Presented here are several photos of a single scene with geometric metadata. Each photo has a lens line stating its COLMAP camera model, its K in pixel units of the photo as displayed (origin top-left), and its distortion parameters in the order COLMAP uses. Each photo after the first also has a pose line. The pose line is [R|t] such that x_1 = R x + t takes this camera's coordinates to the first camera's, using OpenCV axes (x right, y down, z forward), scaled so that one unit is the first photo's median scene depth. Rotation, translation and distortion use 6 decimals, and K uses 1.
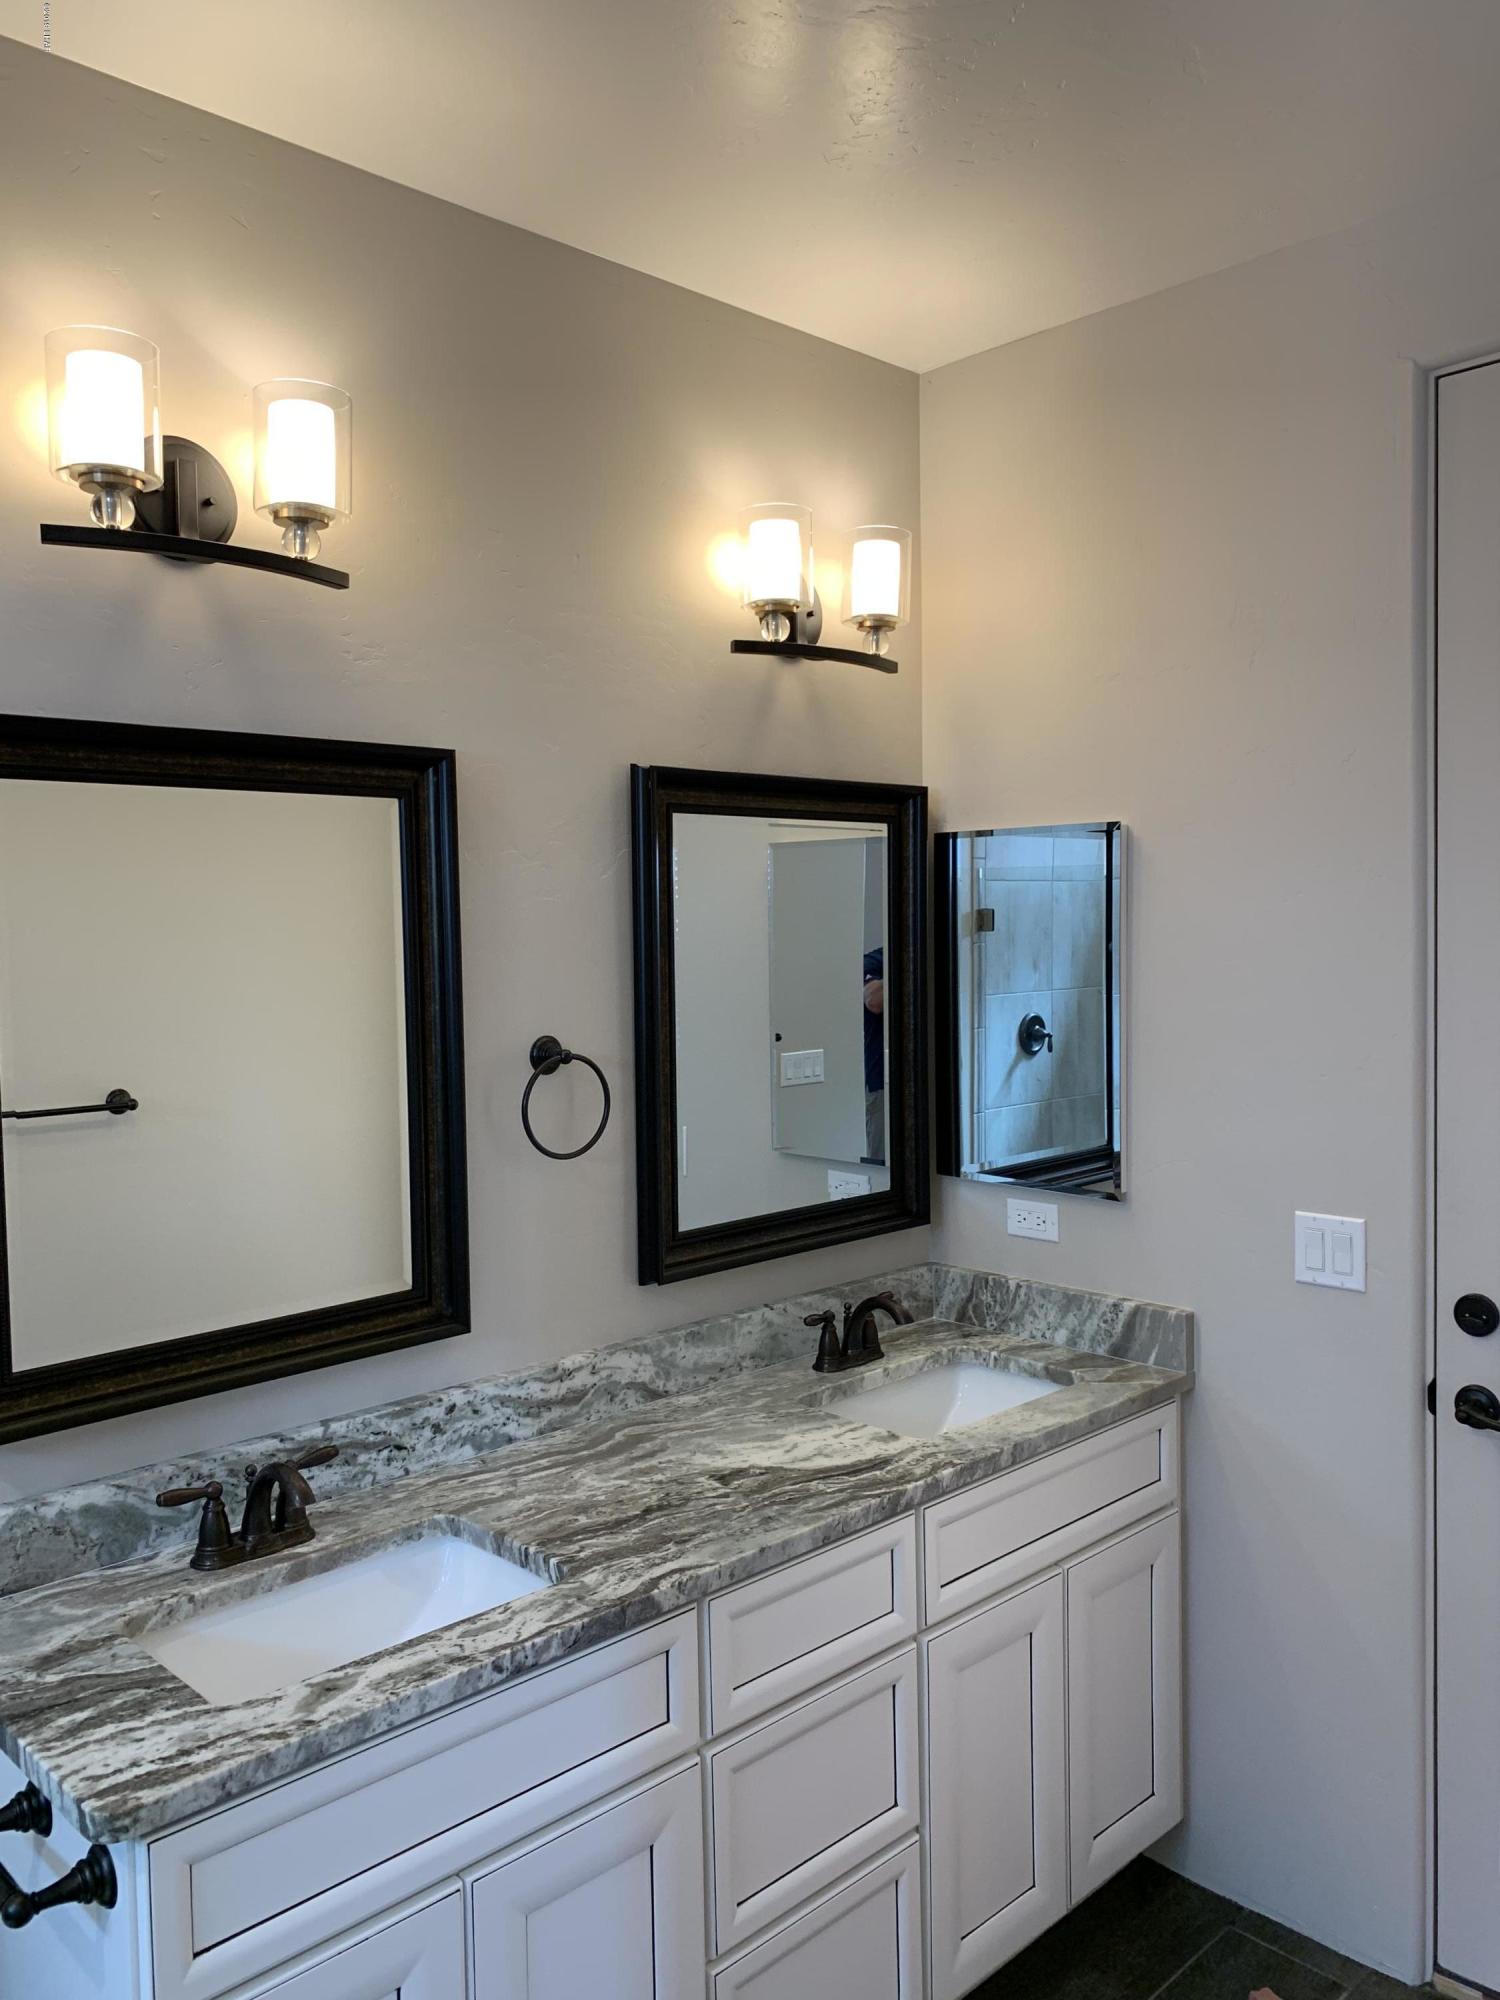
lens RADIAL K [[1524.7, 0, 750.0], [0, 1524.7, 1000.0], [0, 0, 1]] dist [0.005599, -0.005359]
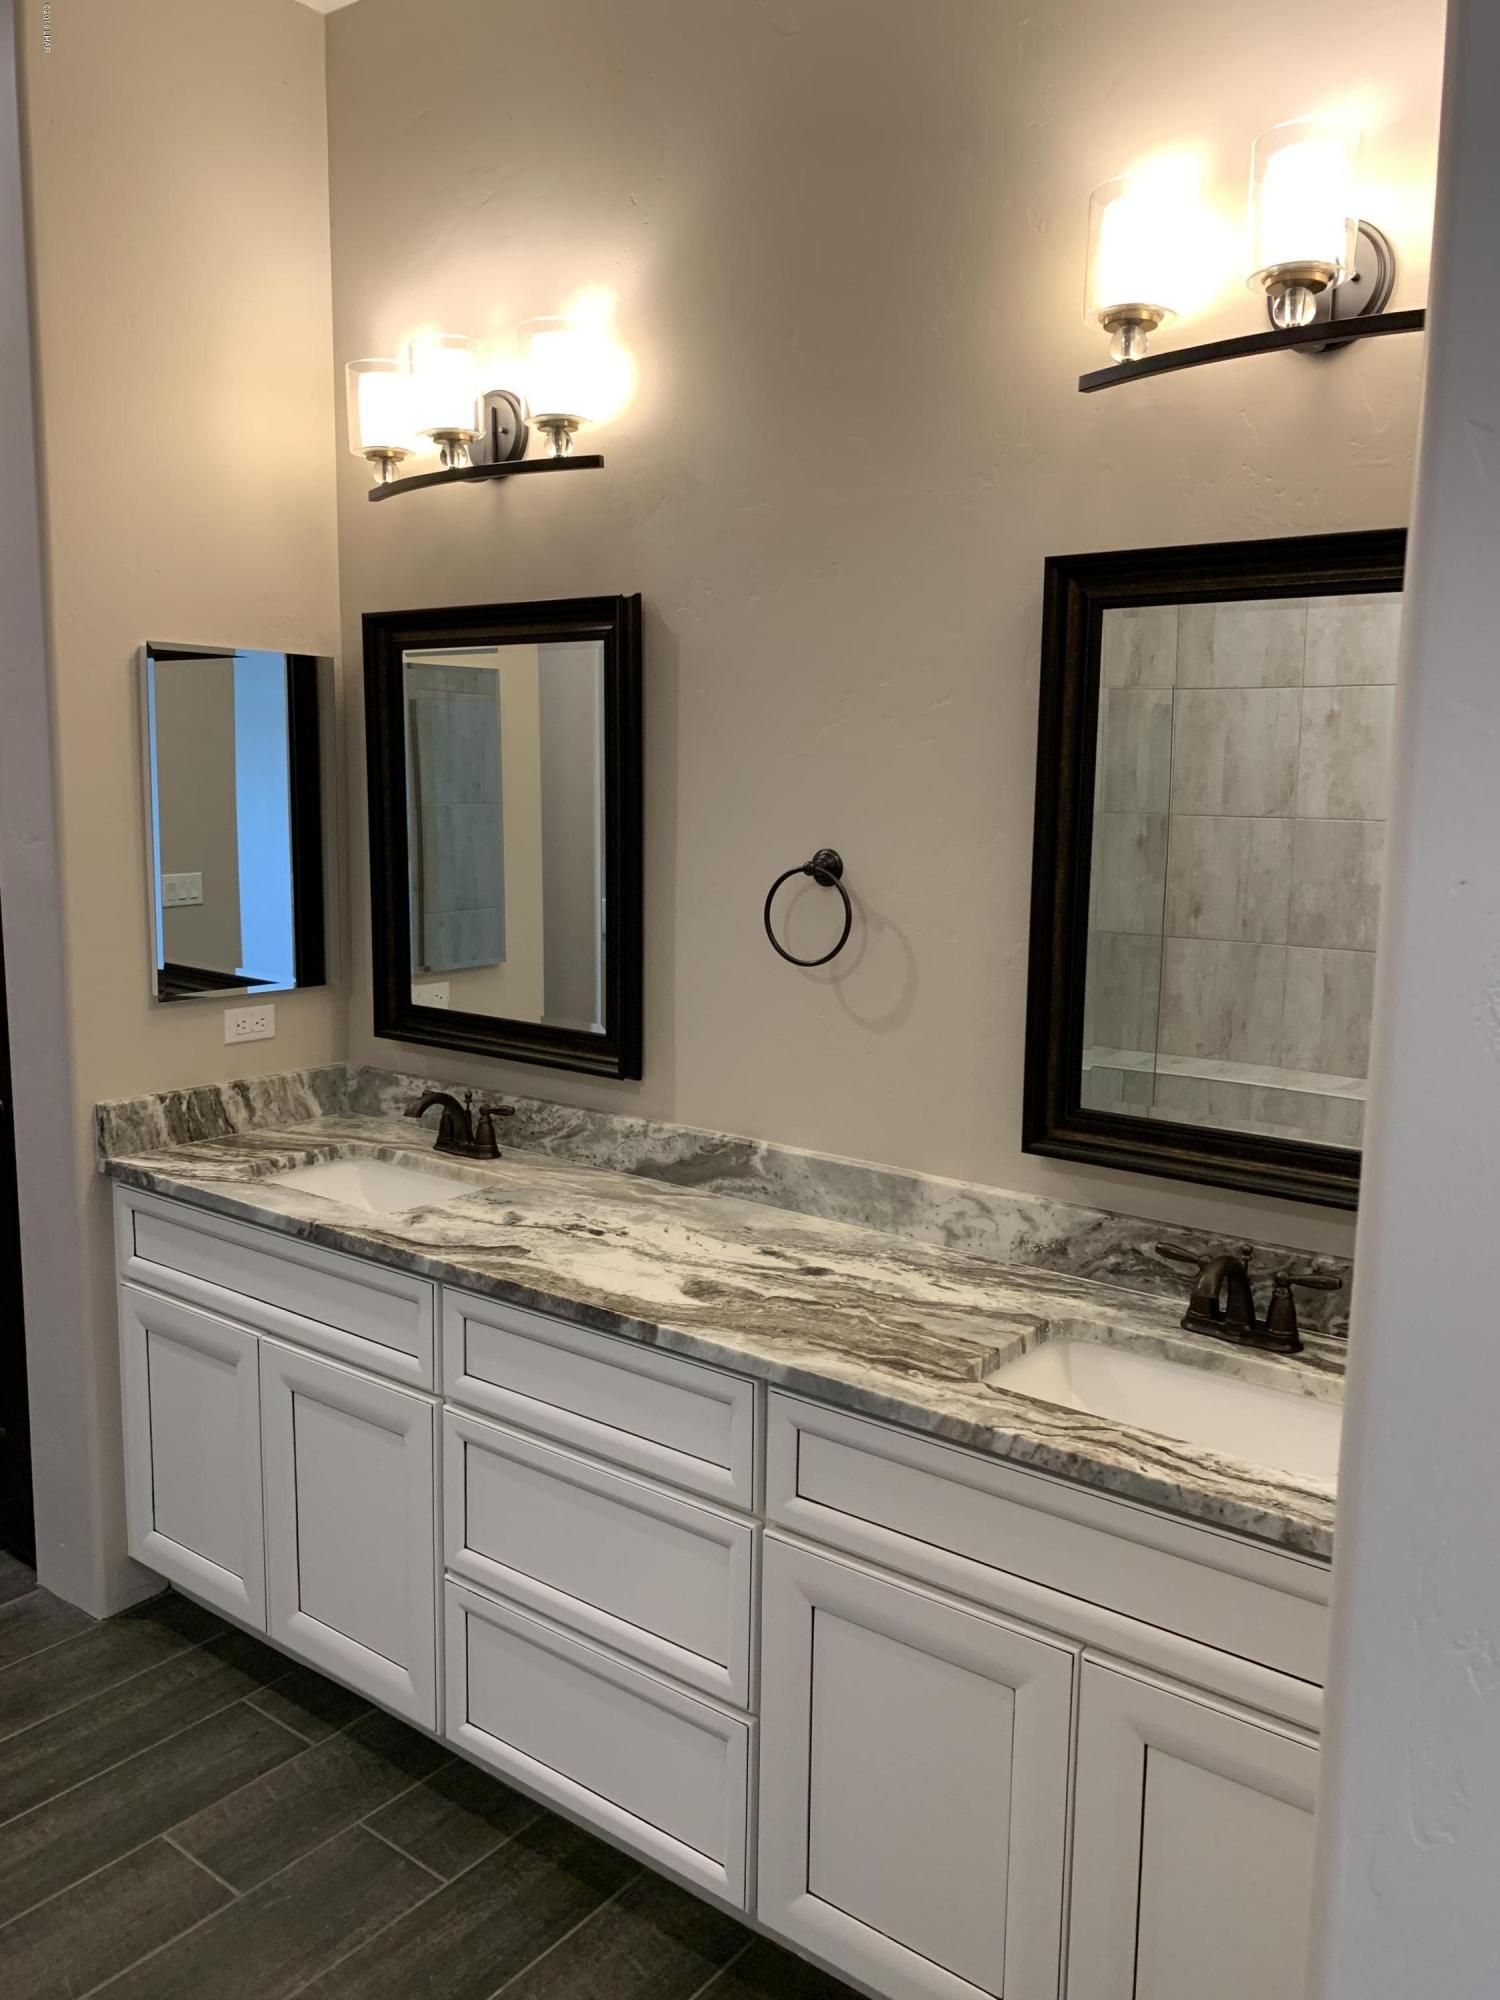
lens RADIAL K [[1541.3, 0, 750.0], [0, 1541.3, 1000.0], [0, 0, 1]] dist [0.182510, -0.001786]
pose [[0.129902, 0.163568, -0.977942, 1.072839], [-0.067617, 0.985465, 0.155845, -0.046185], [0.989219, 0.045881, 0.139074, 0.942709]]
